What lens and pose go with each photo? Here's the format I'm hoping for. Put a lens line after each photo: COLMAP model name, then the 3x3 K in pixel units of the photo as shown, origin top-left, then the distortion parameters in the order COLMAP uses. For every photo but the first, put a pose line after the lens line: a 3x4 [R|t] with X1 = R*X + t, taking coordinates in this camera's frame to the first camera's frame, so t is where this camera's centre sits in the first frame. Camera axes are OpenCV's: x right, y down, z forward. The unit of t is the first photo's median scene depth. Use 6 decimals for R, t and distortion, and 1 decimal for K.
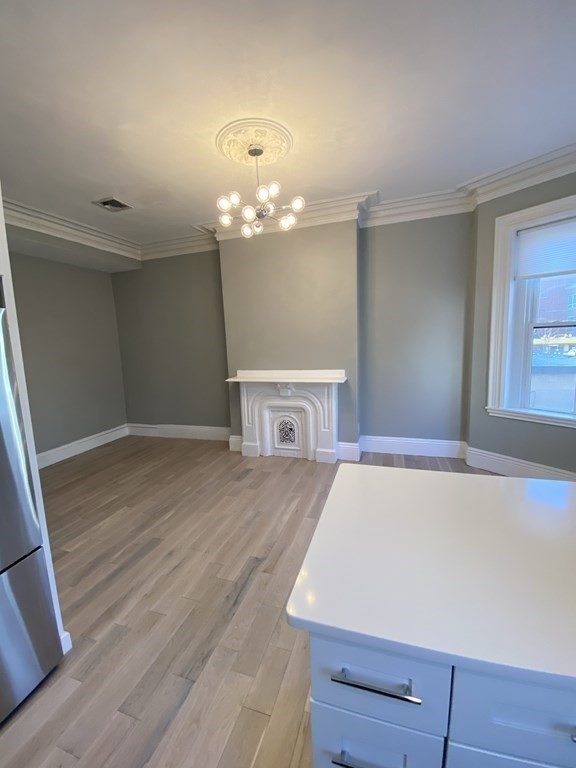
lens RADIAL K [[307.7, 0, 288.0], [0, 307.7, 384.0], [0, 0, 1]] dist [0.001403, -0.000304]
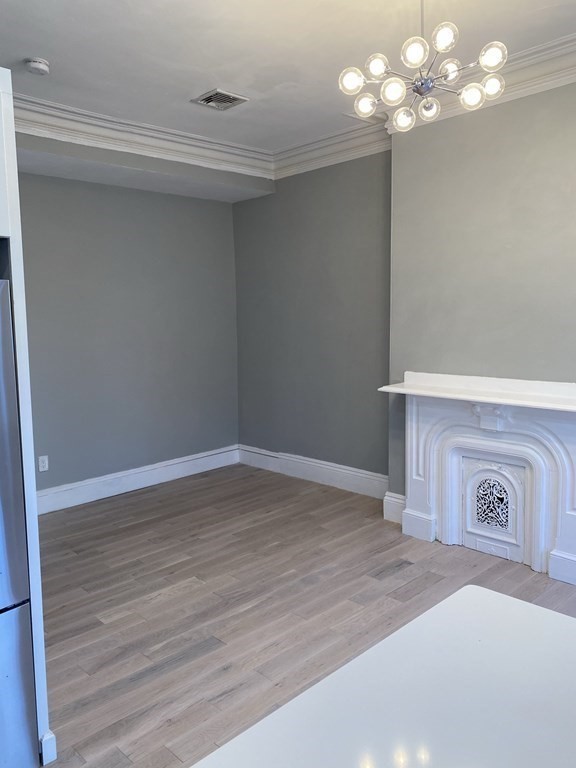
lens RADIAL K [[580.5, 0, 288.0], [0, 580.5, 384.0], [0, 0, 1]] dist [0.046945, -0.002648]
pose [[0.888706, 0.078933, -0.451632, 0.122421], [-0.083641, 0.996450, 0.009567, -0.018906], [0.450784, 0.029273, 0.892153, 0.002534]]
